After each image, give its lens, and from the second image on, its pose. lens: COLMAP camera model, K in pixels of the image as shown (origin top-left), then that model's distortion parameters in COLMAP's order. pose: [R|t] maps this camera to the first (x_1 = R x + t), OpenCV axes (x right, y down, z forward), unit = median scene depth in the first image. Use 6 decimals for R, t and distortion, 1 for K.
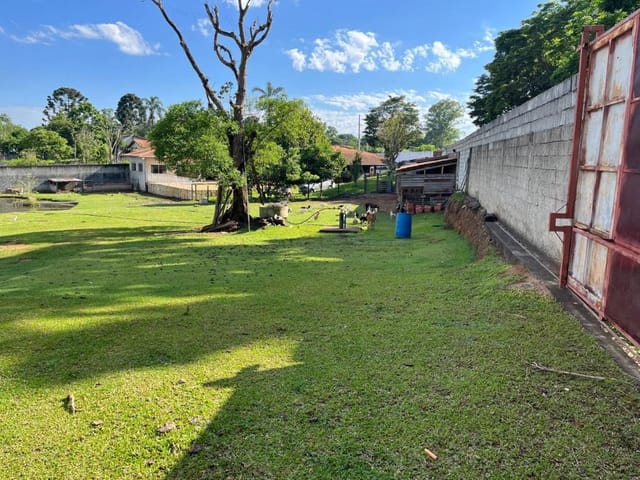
lens RADIAL K [[492.6, 0, 320.0], [0, 492.6, 240.0], [0, 0, 1]] dist [0.010031, 0.004224]
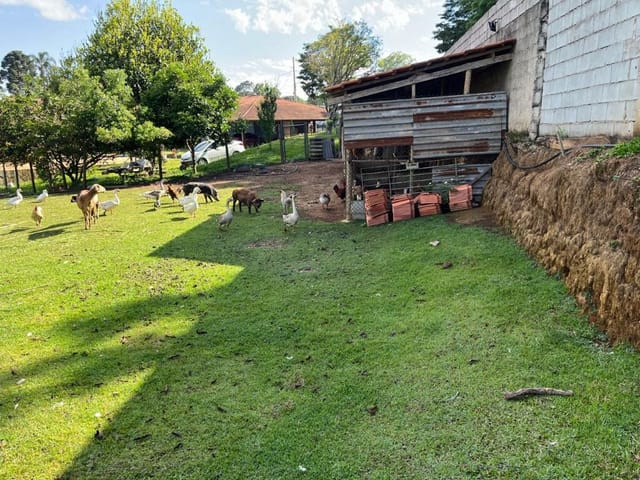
lens RADIAL K [[482.6, 0, 322.5], [0, 482.6, 240.9], [0, 0, 1]] dist [0.082807, -0.105859]
pose [[0.994317, -0.066124, 0.083435, 0.045675], [0.060338, 0.995716, 0.070064, -0.023086], [-0.087711, -0.064632, 0.994047, 0.249469]]
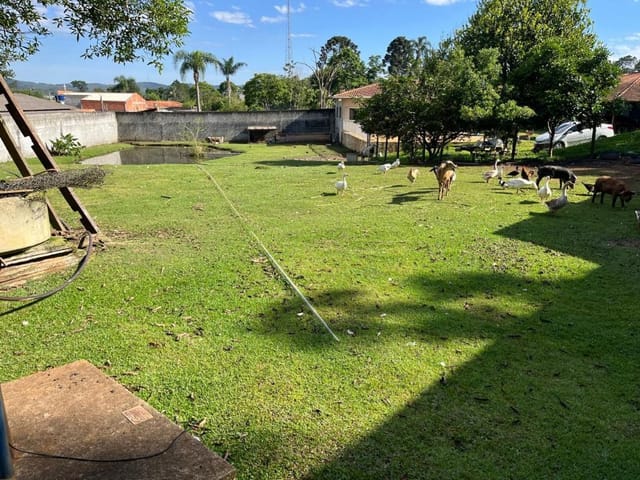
lens RADIAL K [[482.6, 0, 322.5], [0, 482.6, 240.9], [0, 0, 1]] dist [0.082807, -0.105859]
pose [[0.837259, 0.126538, -0.531964, 0.042330], [-0.077854, 0.990531, 0.113082, -0.022233], [0.541236, -0.053264, 0.839182, 0.247775]]
